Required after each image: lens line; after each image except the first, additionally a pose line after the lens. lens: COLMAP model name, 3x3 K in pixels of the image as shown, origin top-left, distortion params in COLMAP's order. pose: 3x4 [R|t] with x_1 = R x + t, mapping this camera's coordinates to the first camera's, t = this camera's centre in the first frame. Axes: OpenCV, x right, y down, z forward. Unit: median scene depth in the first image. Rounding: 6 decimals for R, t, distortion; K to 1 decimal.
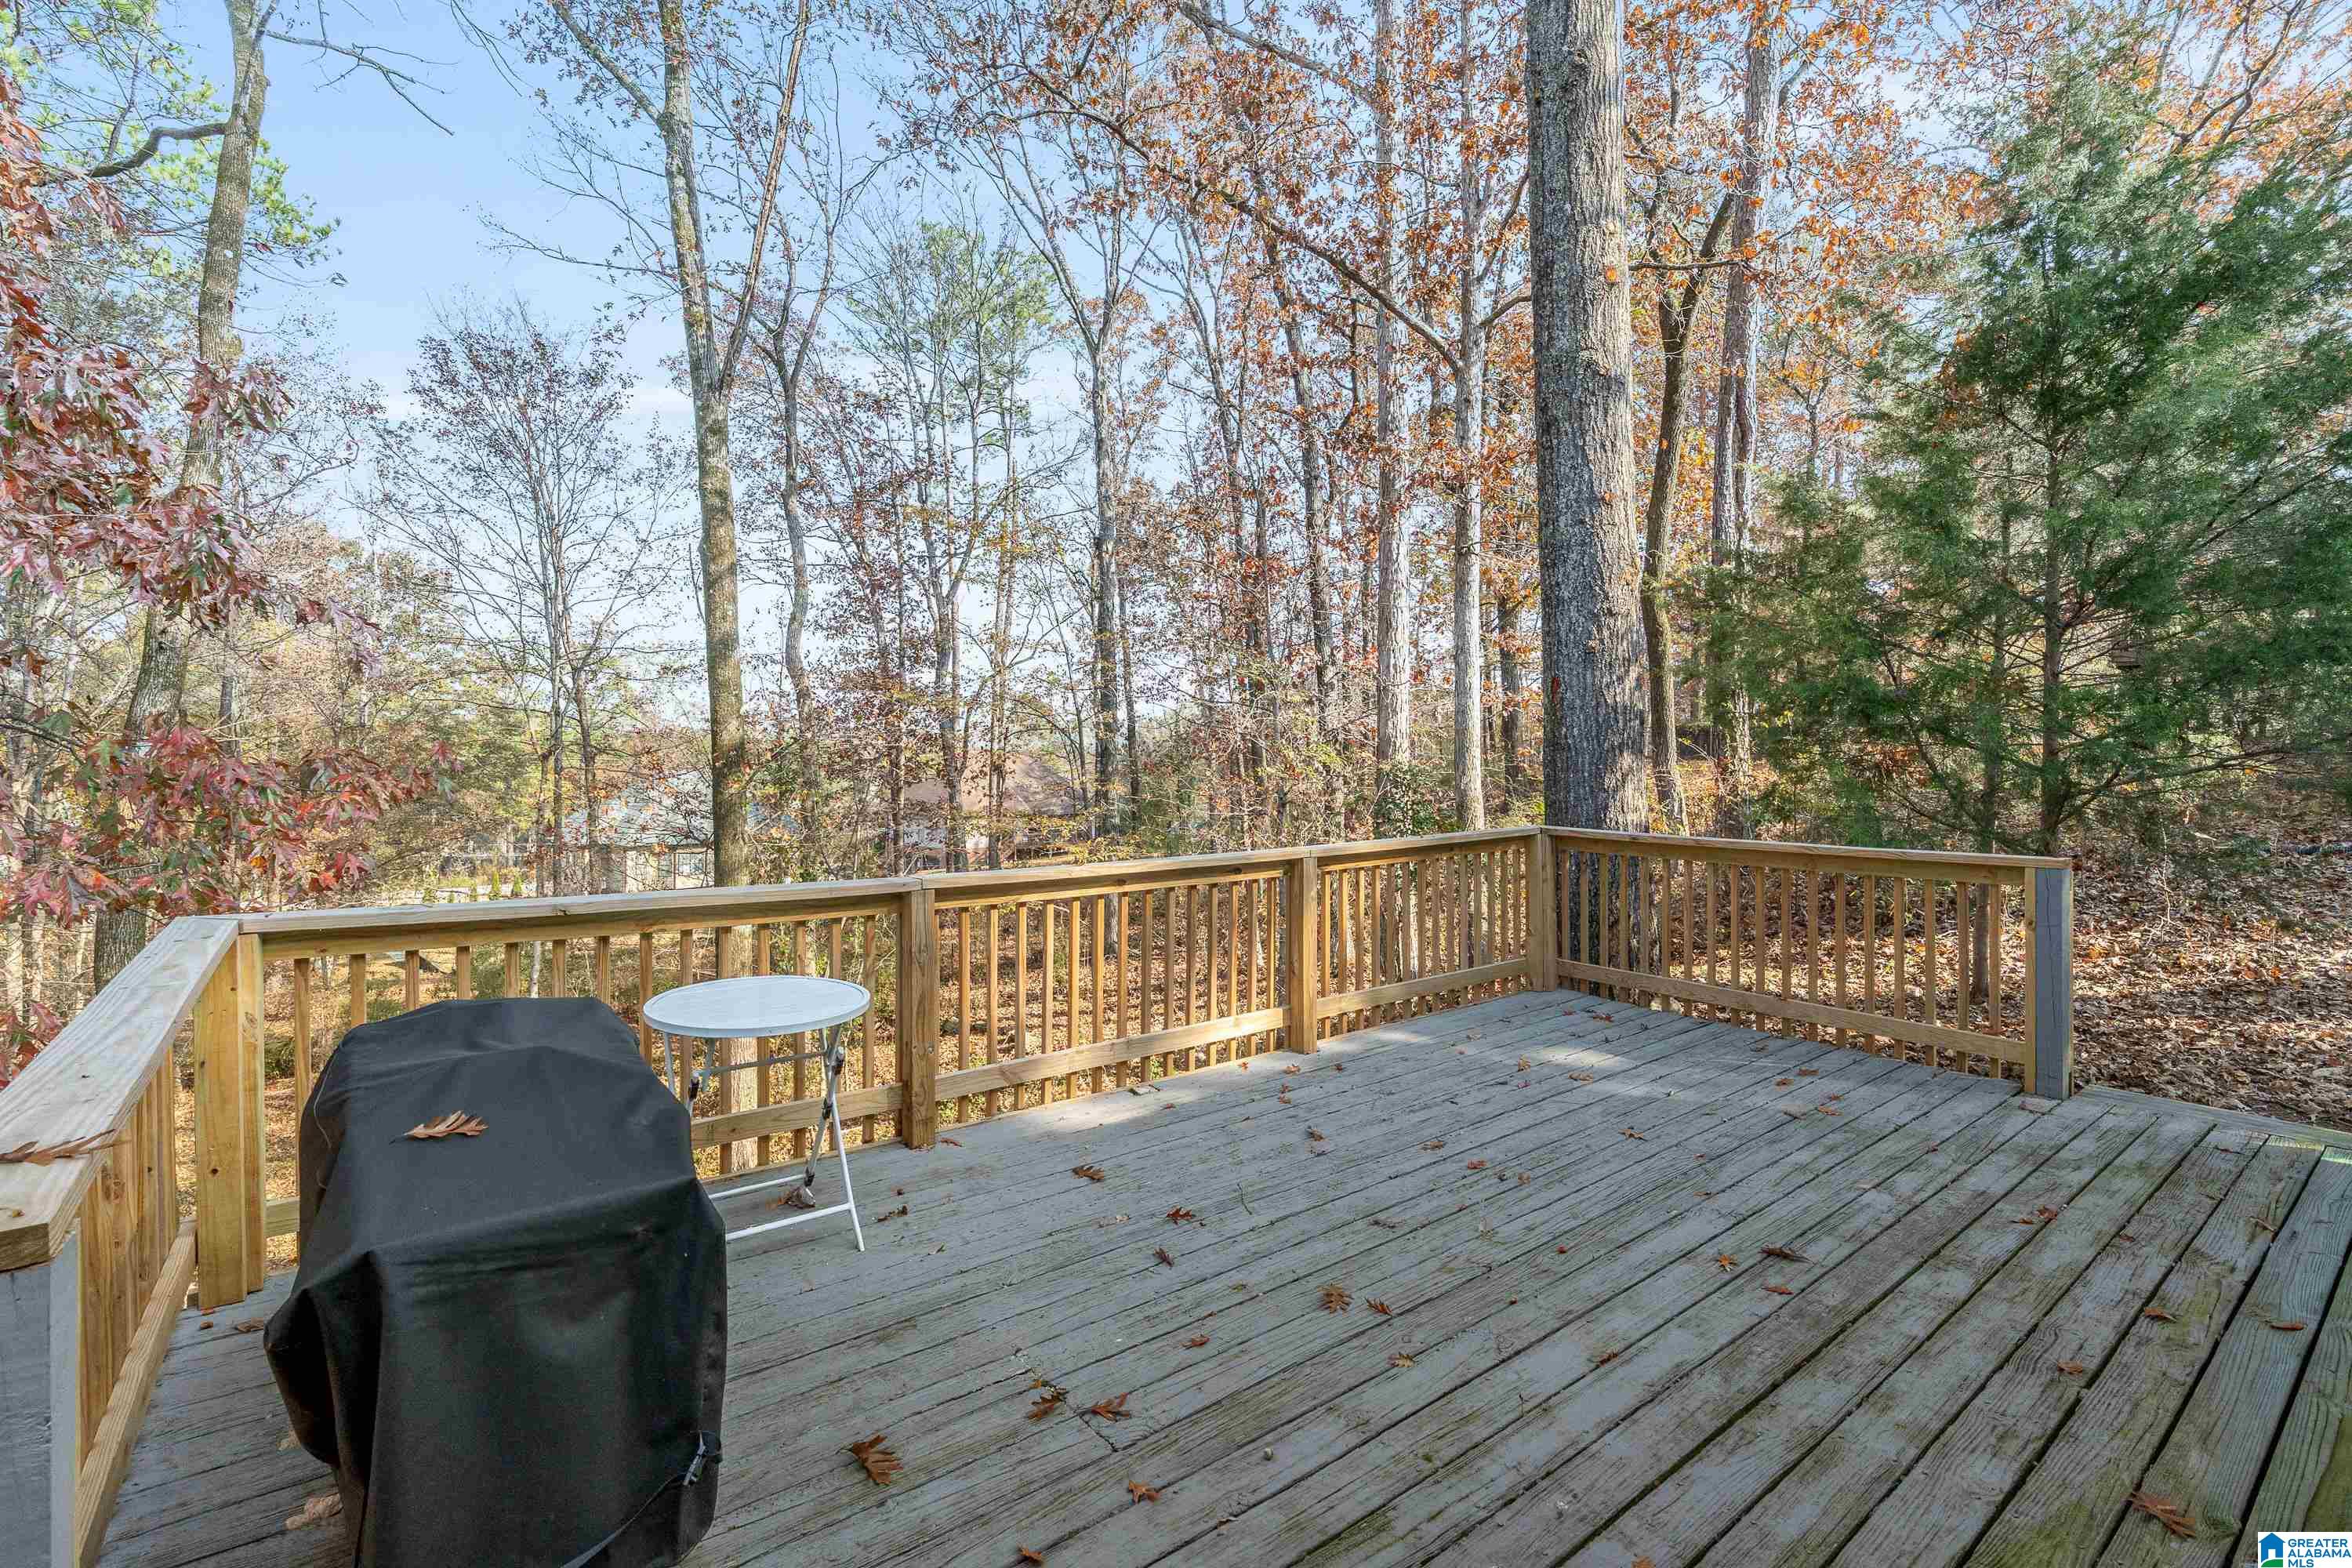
lens RADIAL K [[1074.8, 0, 1175.9], [0, 1074.8, 764.4], [0, 0, 1]] dist [-0.002210, 0.000738]
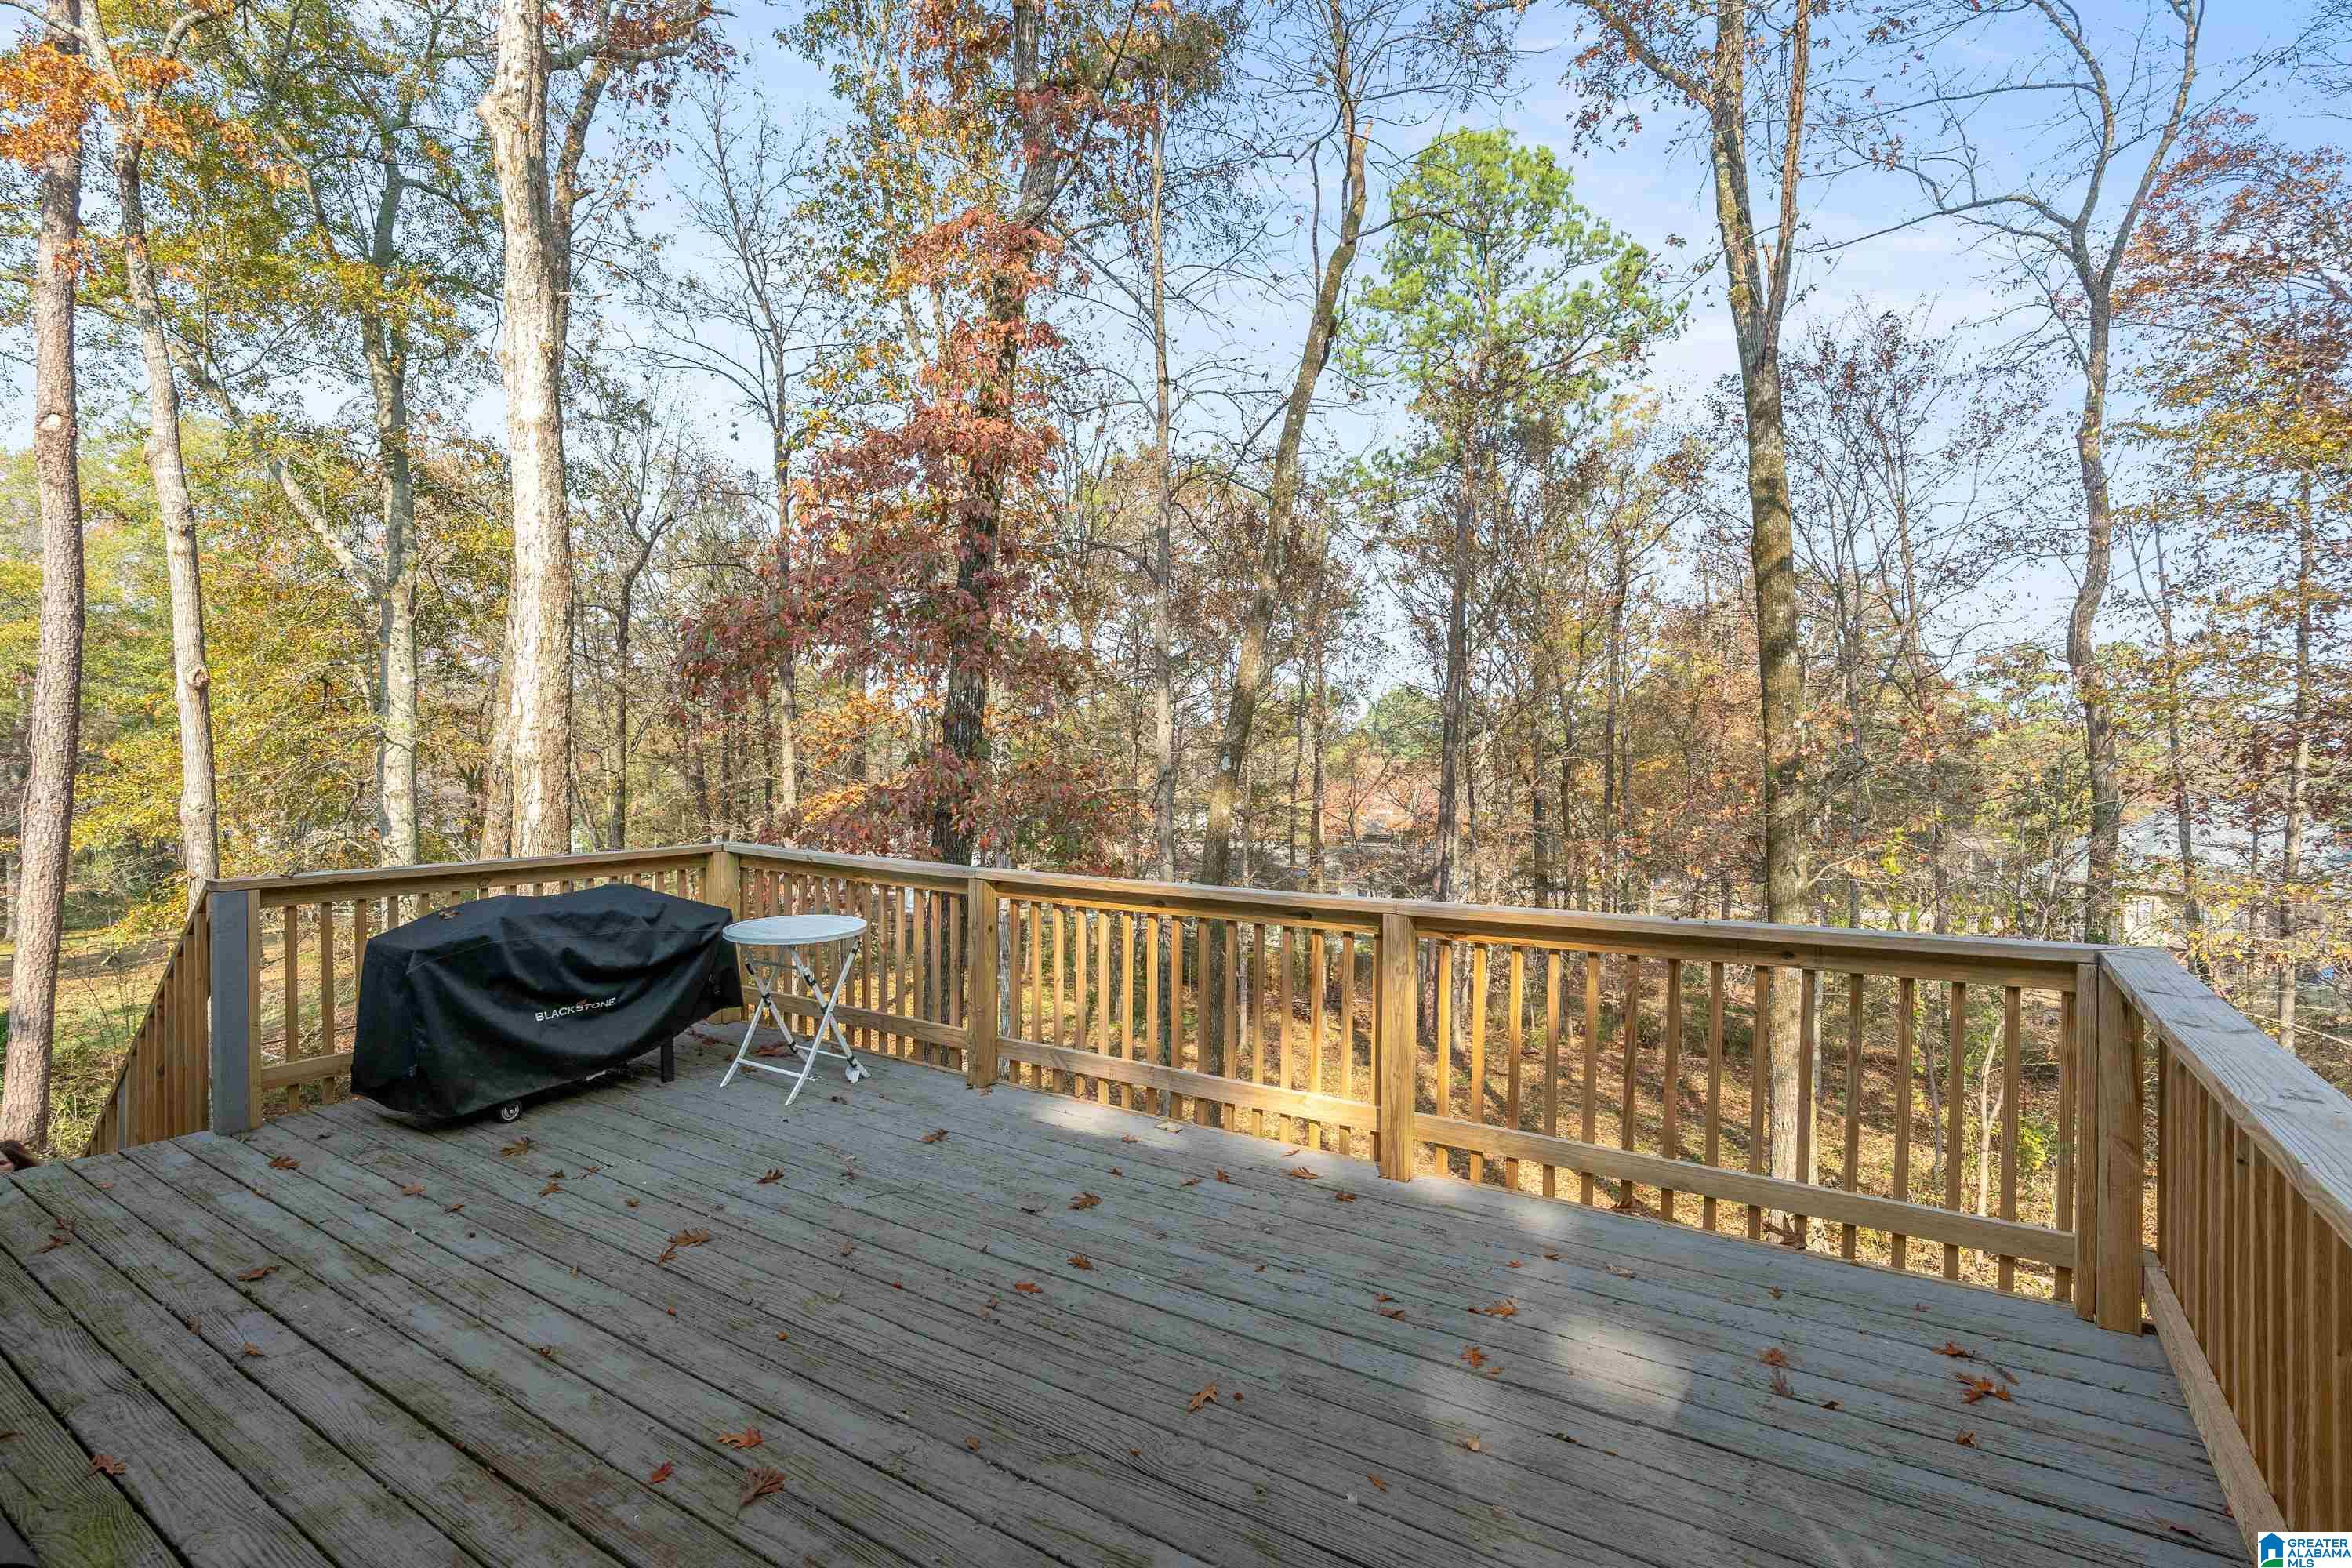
lens RADIAL K [[1121.2, 0, 1176.6], [0, 1121.2, 781.5], [0, 0, 1]] dist [-0.004984, 0.002614]
pose [[0.317170, 0.013924, -0.948266, 1.132312], [-0.016067, 0.999828, 0.009307, -0.011756], [0.948232, 0.012284, 0.317339, 0.865121]]
